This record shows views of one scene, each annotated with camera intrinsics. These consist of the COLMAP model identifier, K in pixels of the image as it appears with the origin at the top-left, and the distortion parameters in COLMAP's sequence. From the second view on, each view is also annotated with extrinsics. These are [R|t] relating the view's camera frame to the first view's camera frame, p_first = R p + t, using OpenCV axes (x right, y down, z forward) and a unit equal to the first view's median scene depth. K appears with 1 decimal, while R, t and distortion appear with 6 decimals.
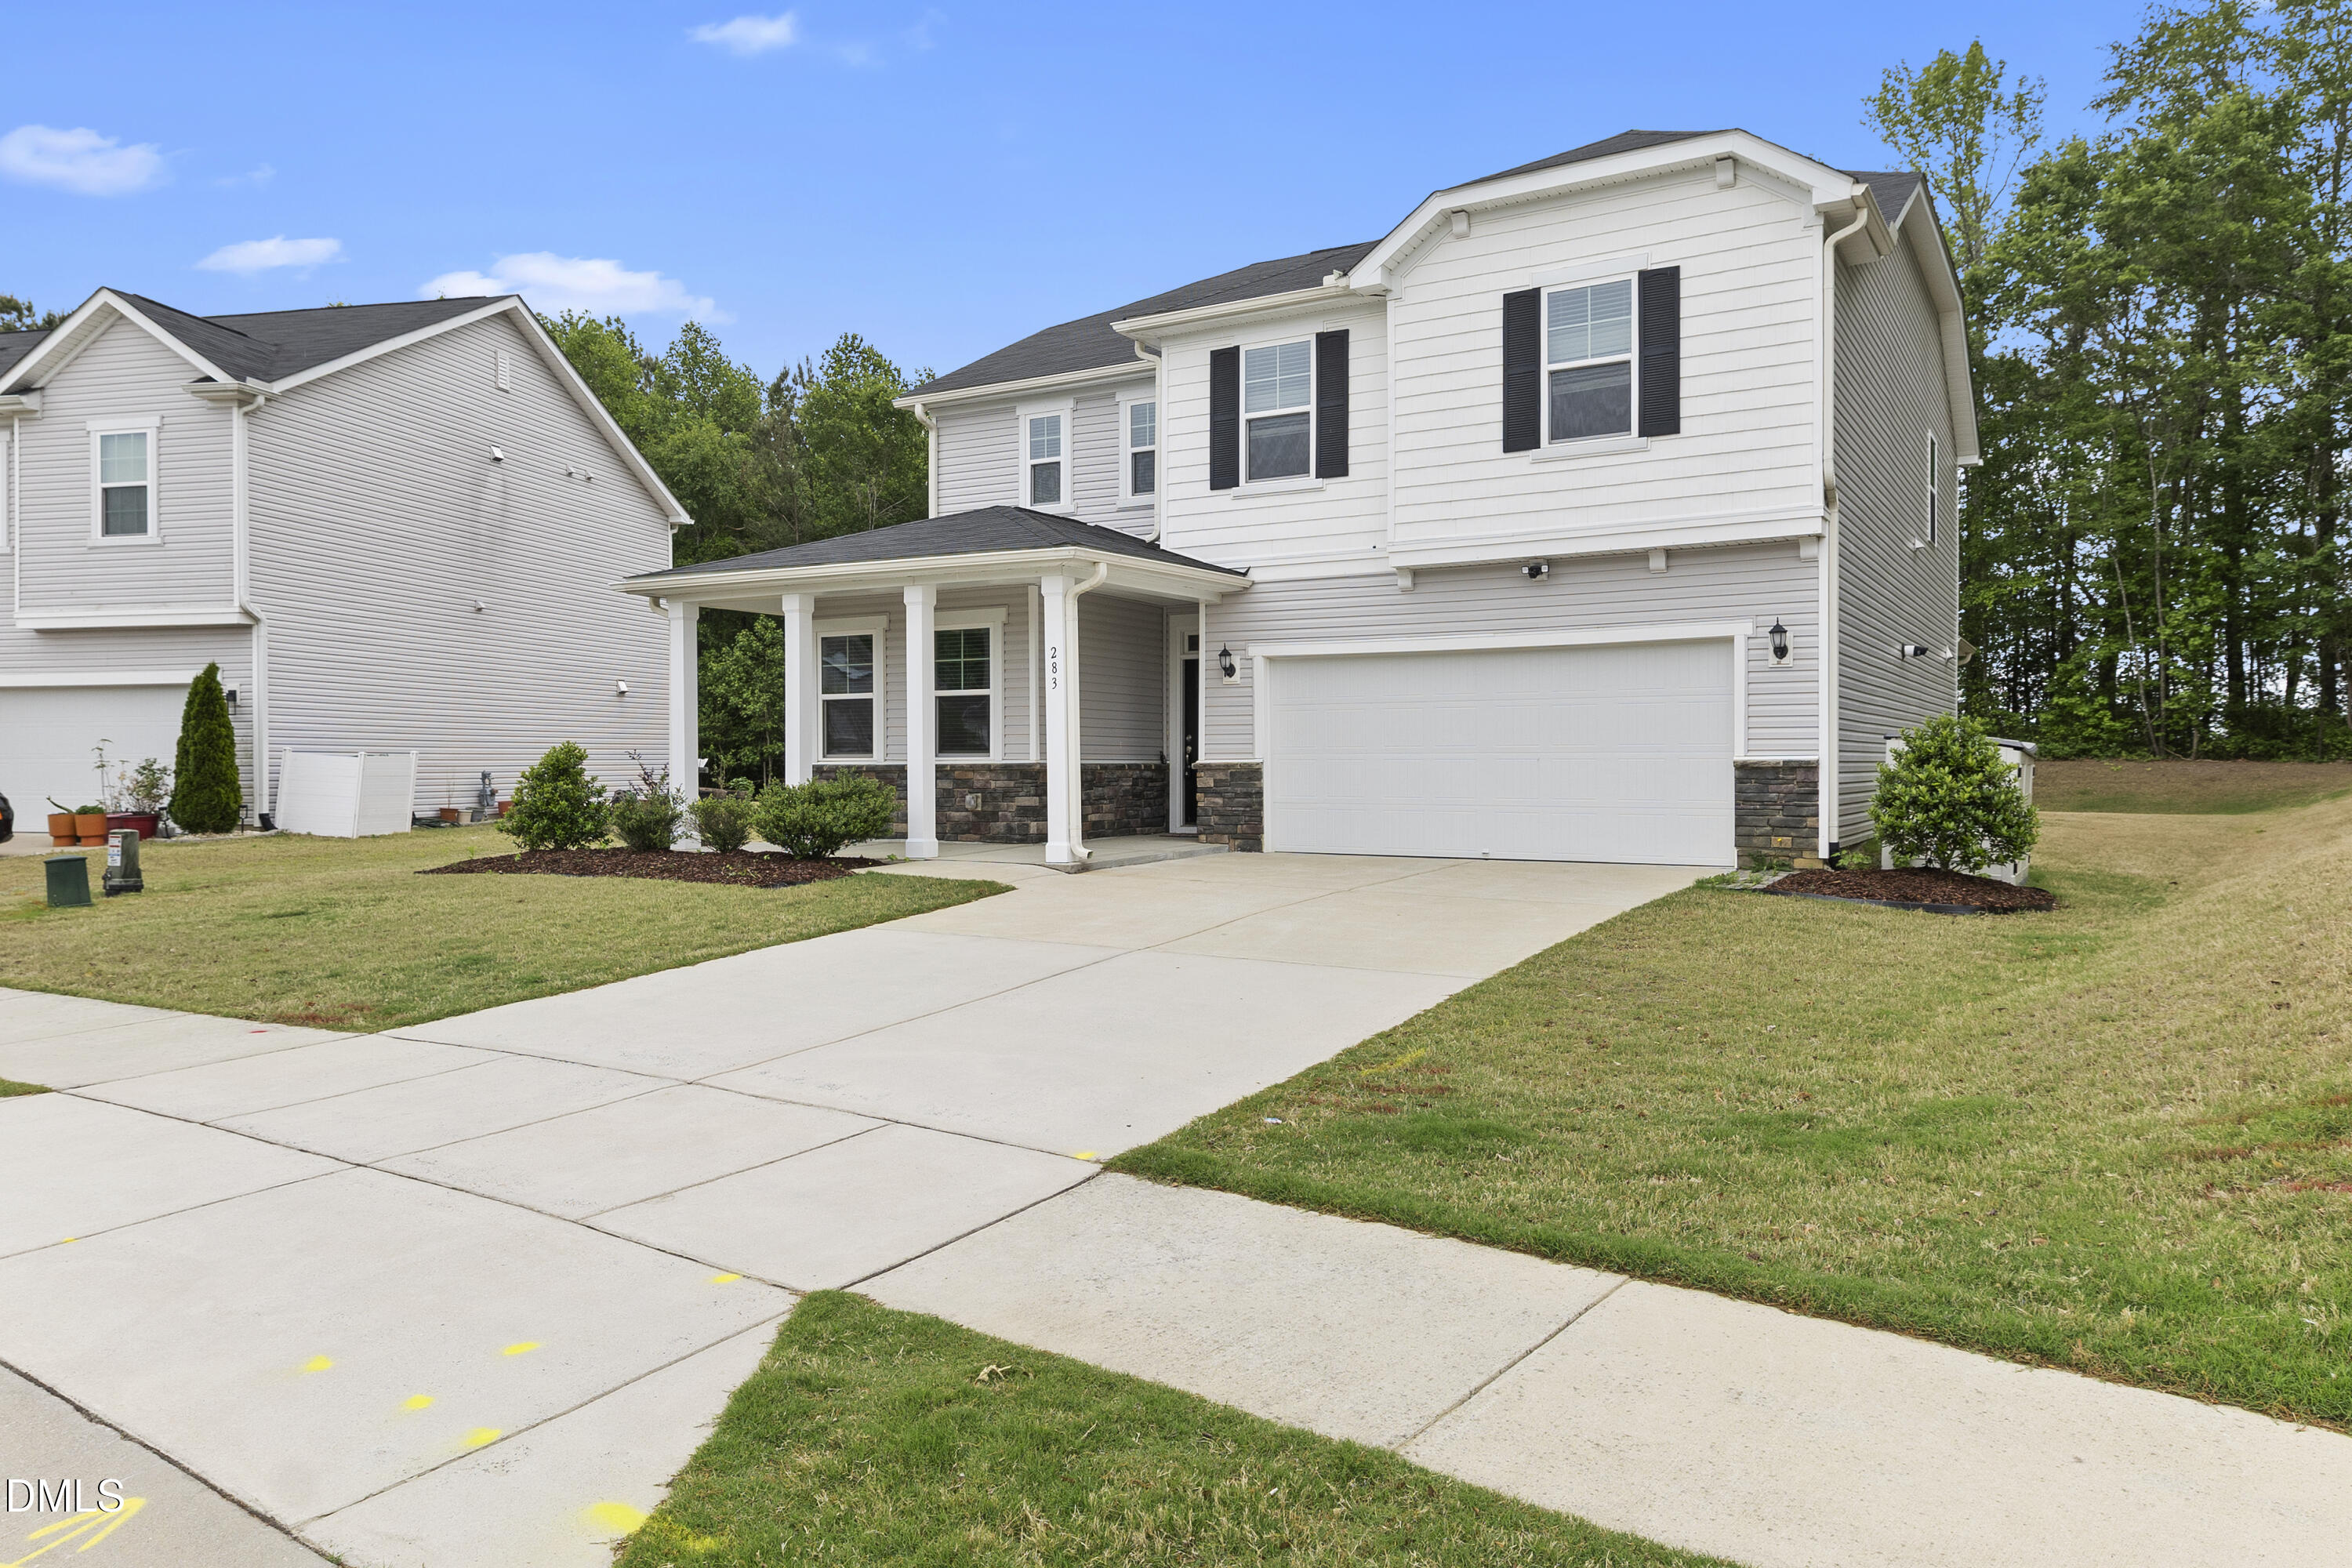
lens RADIAL K [[1575.3, 0, 1164.9], [0, 1575.3, 769.5], [0, 0, 1]] dist [0.074131, -0.102060]
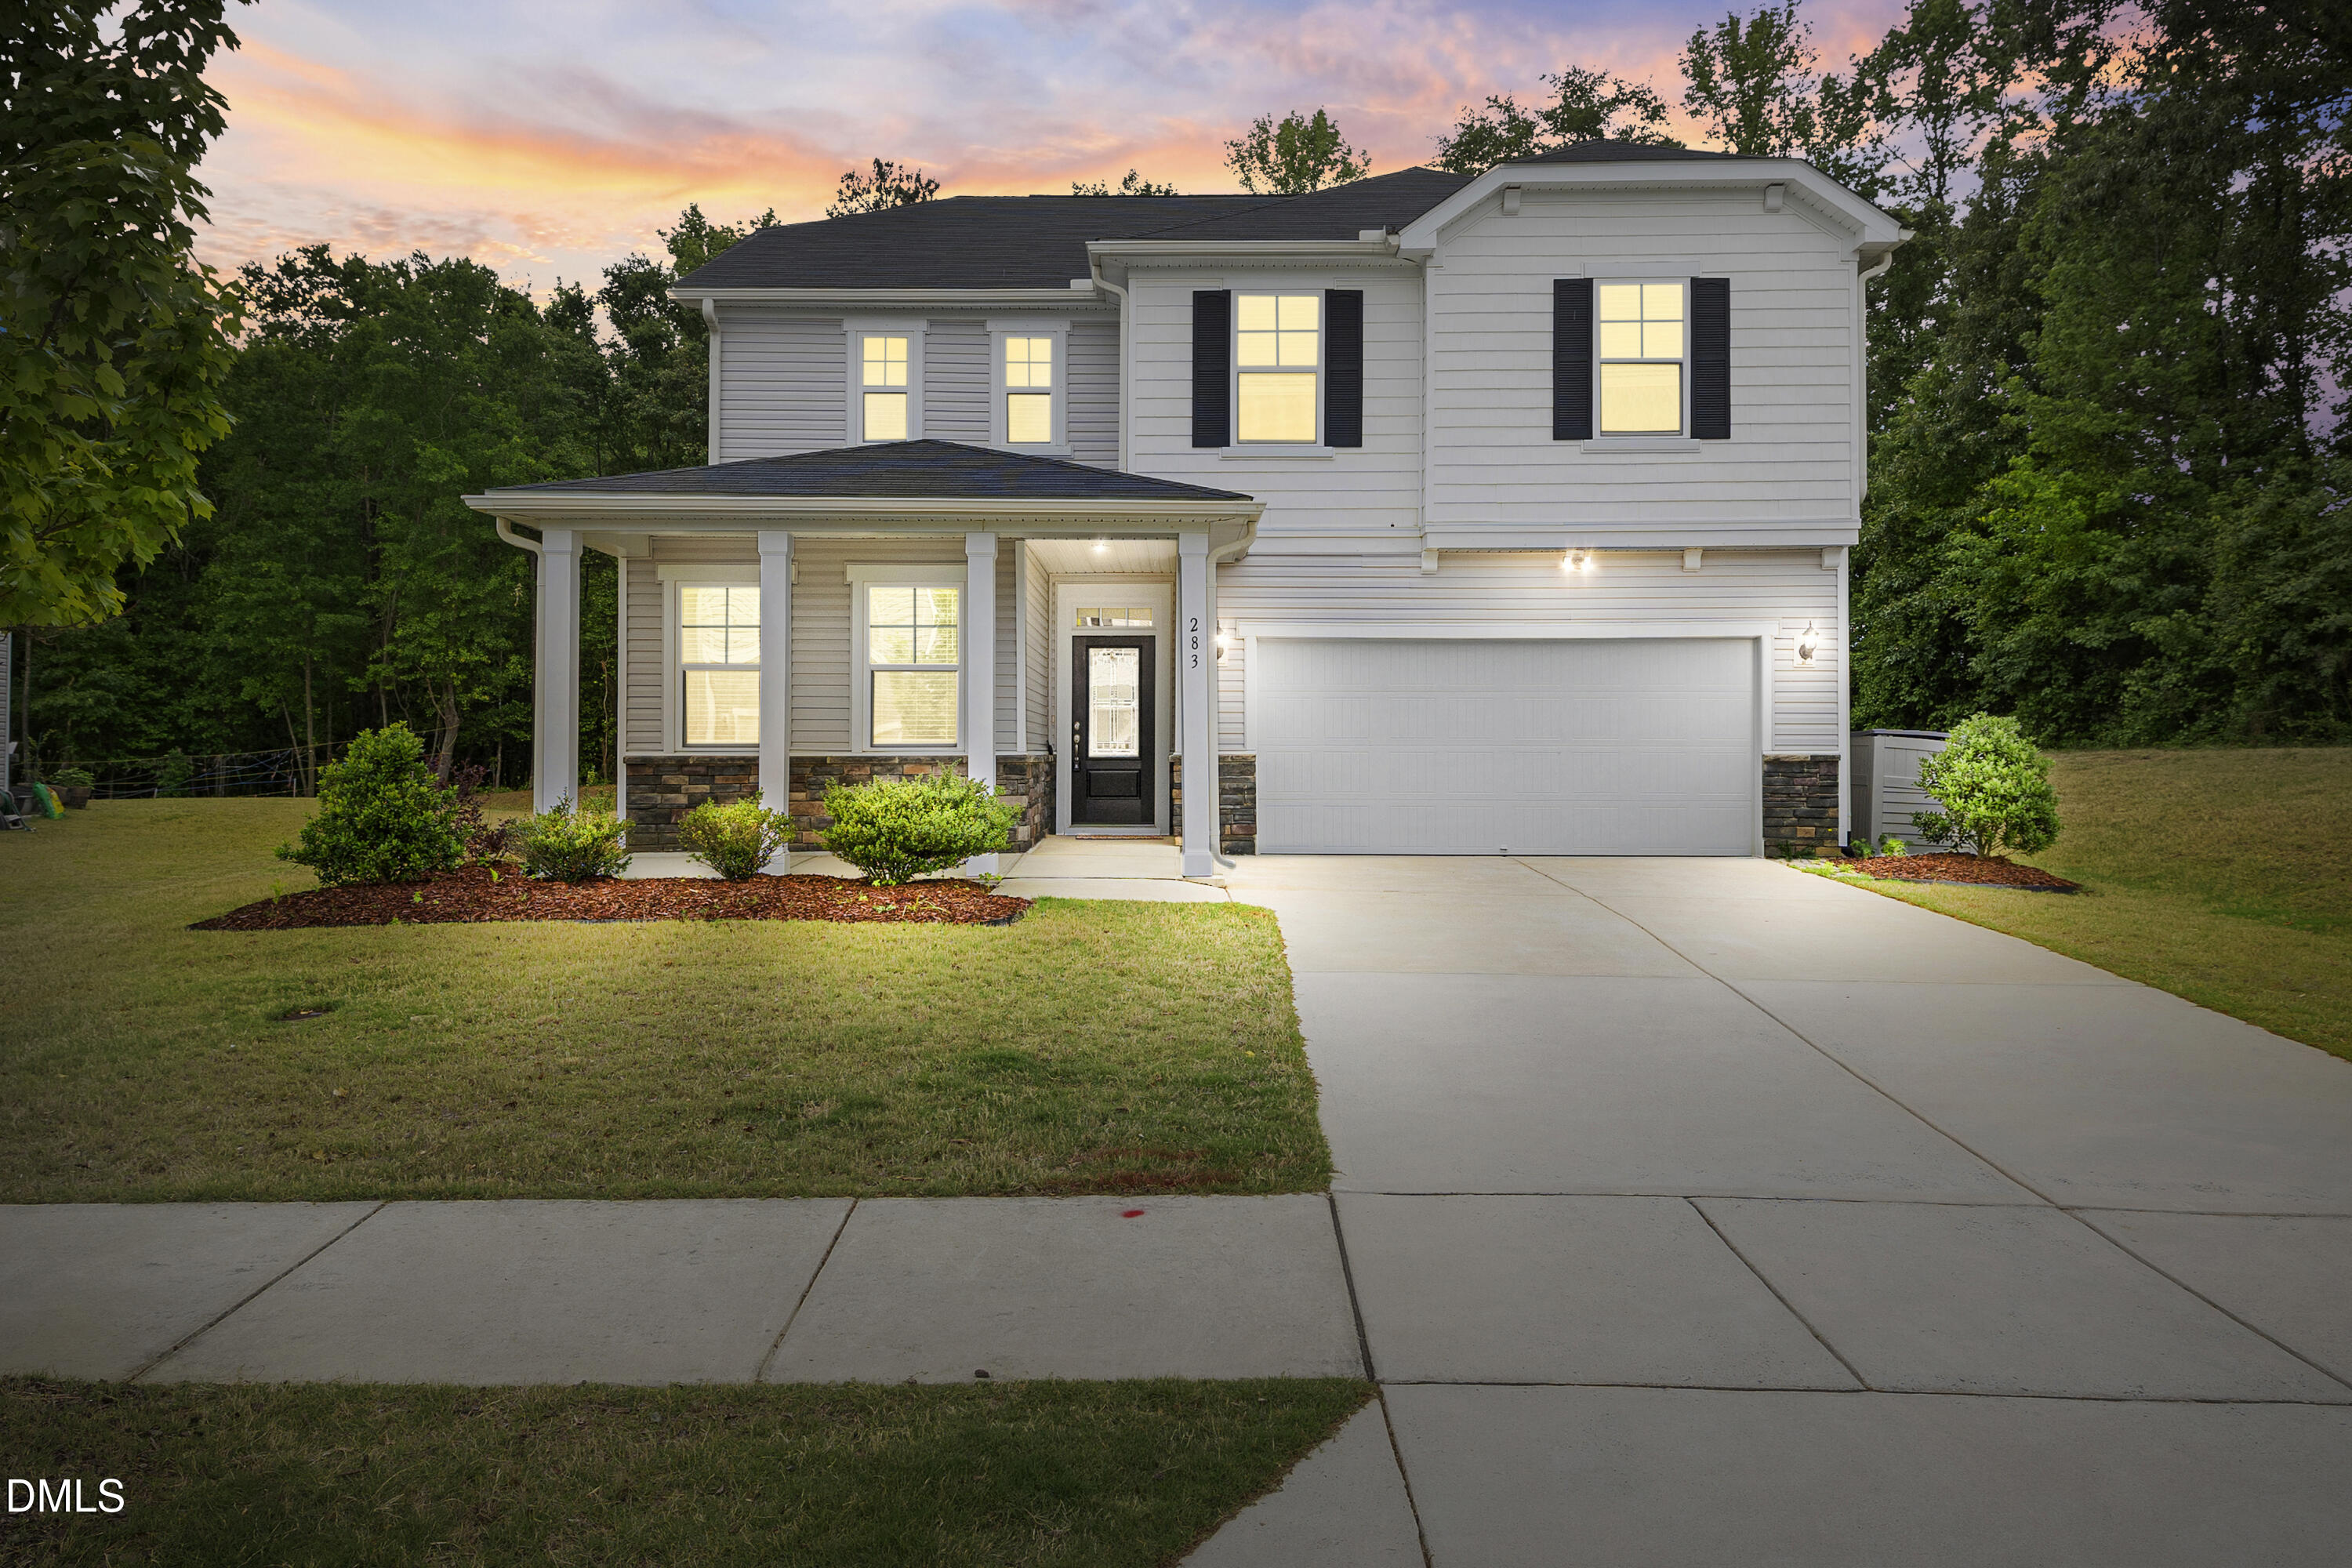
lens RADIAL K [[1598.0, 0, 1176.2], [0, 1598.0, 713.2], [0, 0, 1]] dist [0.075283, -0.104928]
pose [[0.862975, 0.013656, 0.505061, -0.487682], [-0.000485, 0.999657, -0.026200, -0.004733], [-0.505246, 0.022365, 0.862686, 0.264320]]
